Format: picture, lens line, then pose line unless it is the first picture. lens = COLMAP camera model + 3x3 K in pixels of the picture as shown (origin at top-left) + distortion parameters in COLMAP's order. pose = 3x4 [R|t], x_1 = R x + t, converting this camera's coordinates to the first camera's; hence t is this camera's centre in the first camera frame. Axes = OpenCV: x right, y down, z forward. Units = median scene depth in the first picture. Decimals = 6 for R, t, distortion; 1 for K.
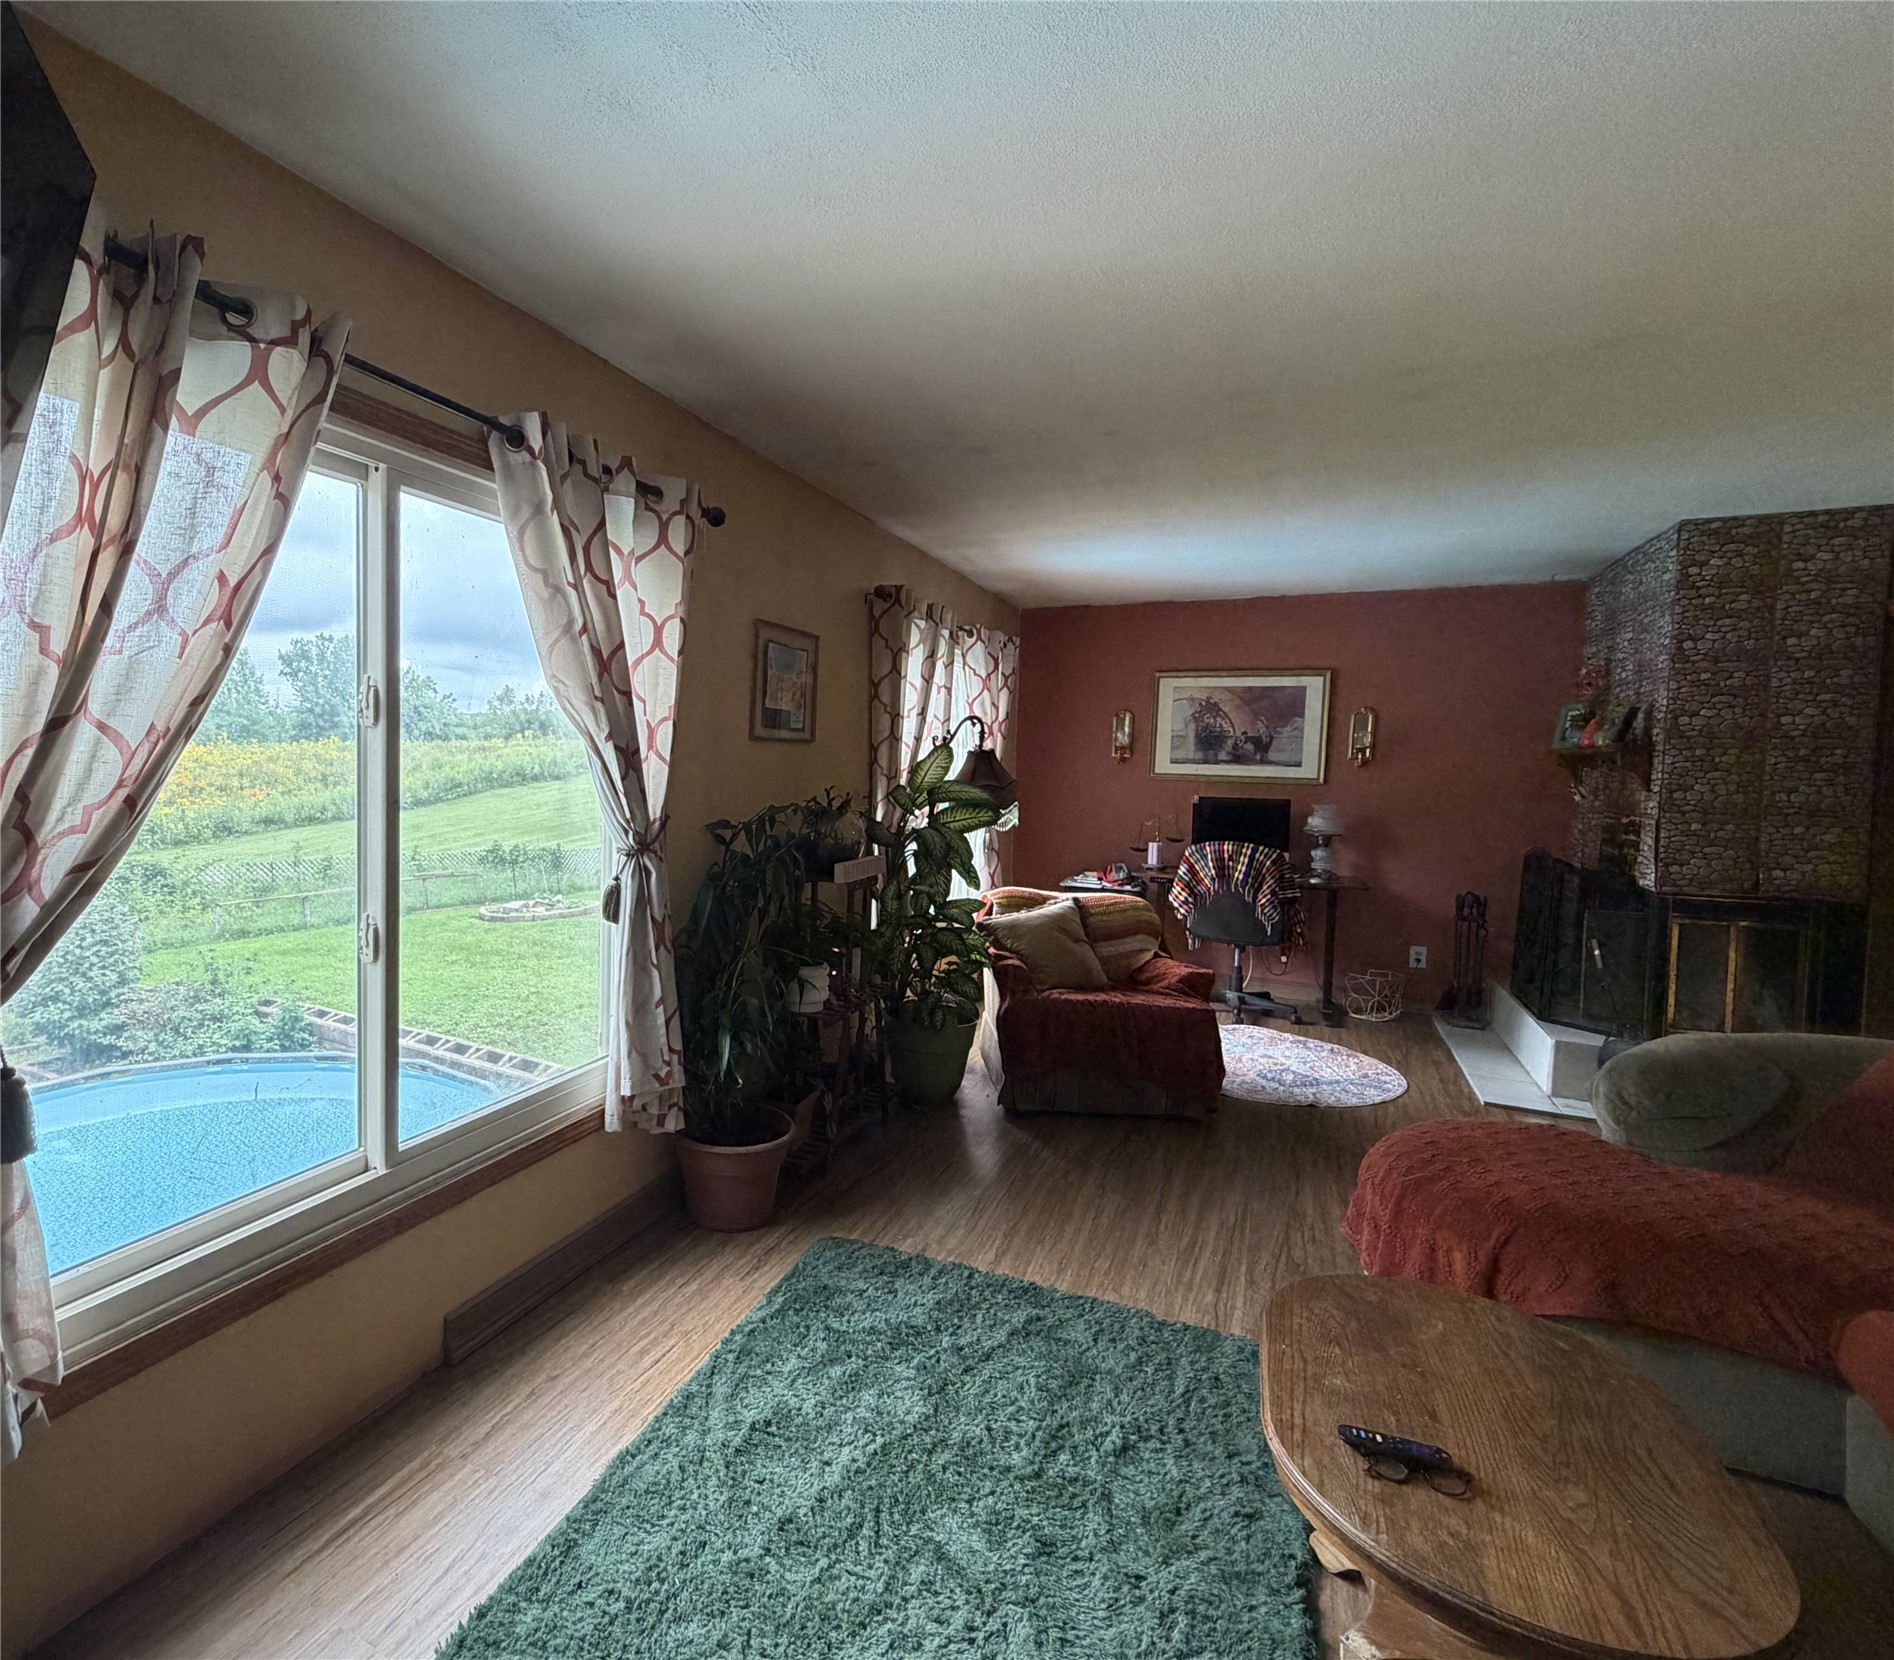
lens RADIAL K [[977.8, 0, 747.1], [0, 977.8, 823.1], [0, 0, 1]] dist [-0.000590, -0.000153]
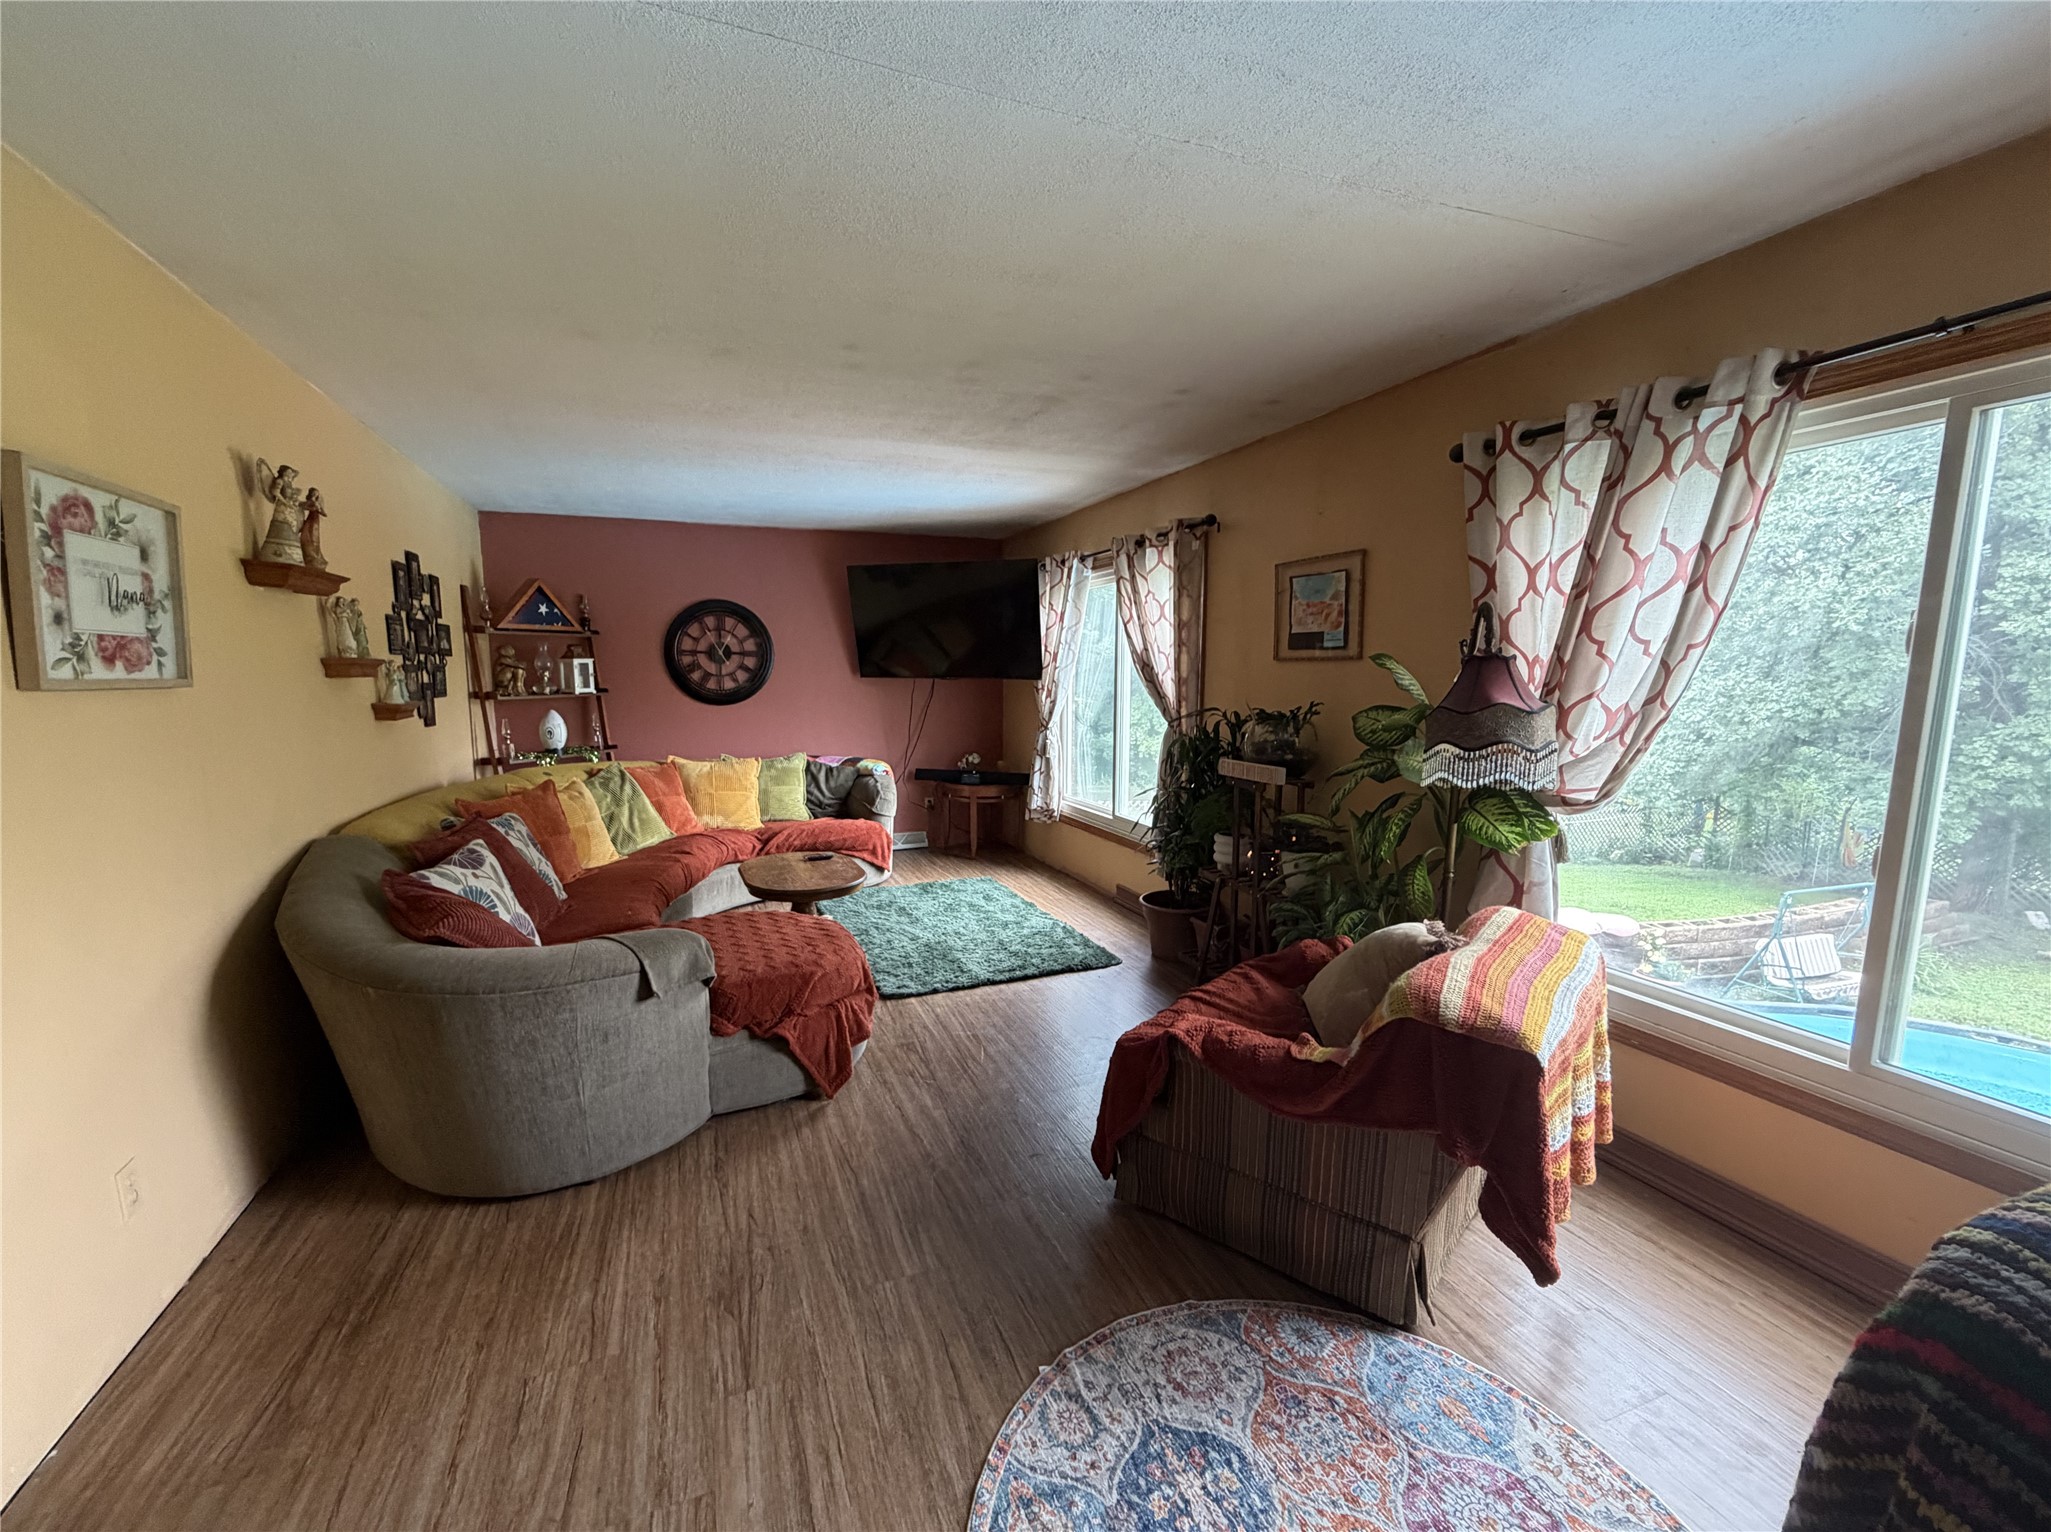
lens RADIAL K [[839.7, 0, 989.5], [0, 839.7, 789.8], [0, 0, 1]] dist [-0.001512, -0.000053]
pose [[-0.656548, 0.087119, -0.749236, 1.081933], [-0.063253, 0.983450, 0.169781, -0.081741], [0.751627, 0.158861, -0.640171, 1.443177]]
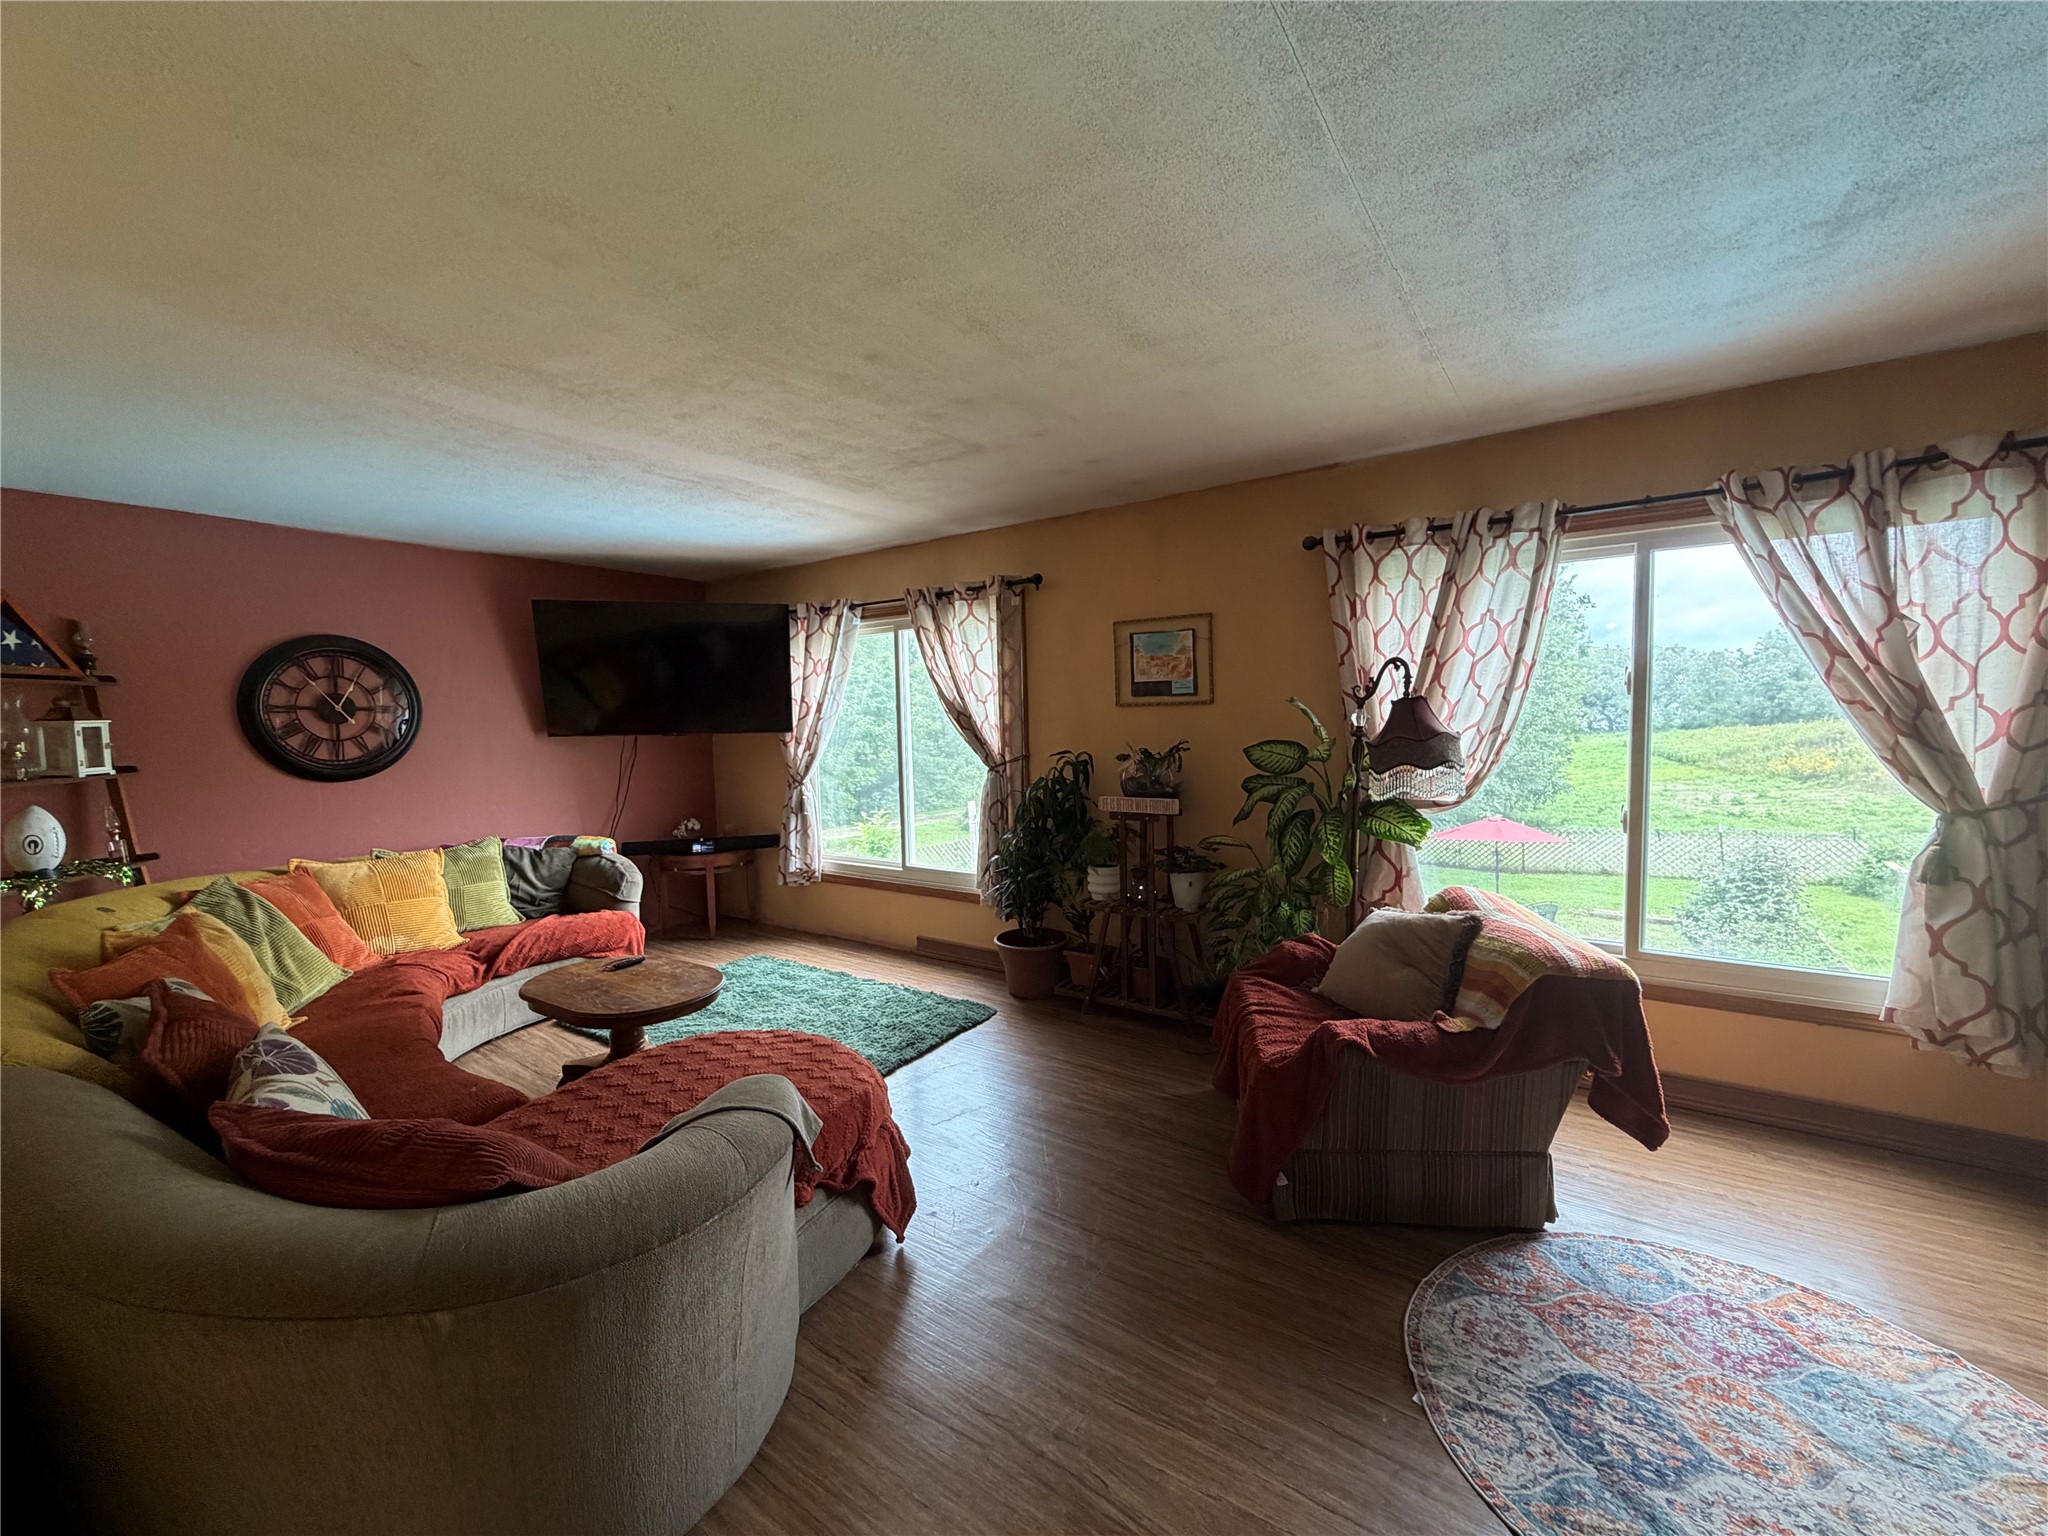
lens RADIAL K [[822.5, 0, 1018.0], [0, 822.5, 770.6], [0, 0, 1]] dist [-0.000165, 0.000415]
pose [[-0.116374, 0.048888, -0.992002, 1.217140], [-0.045688, 0.997467, 0.054517, -0.050207], [0.992154, 0.051667, -0.113845, 0.994223]]
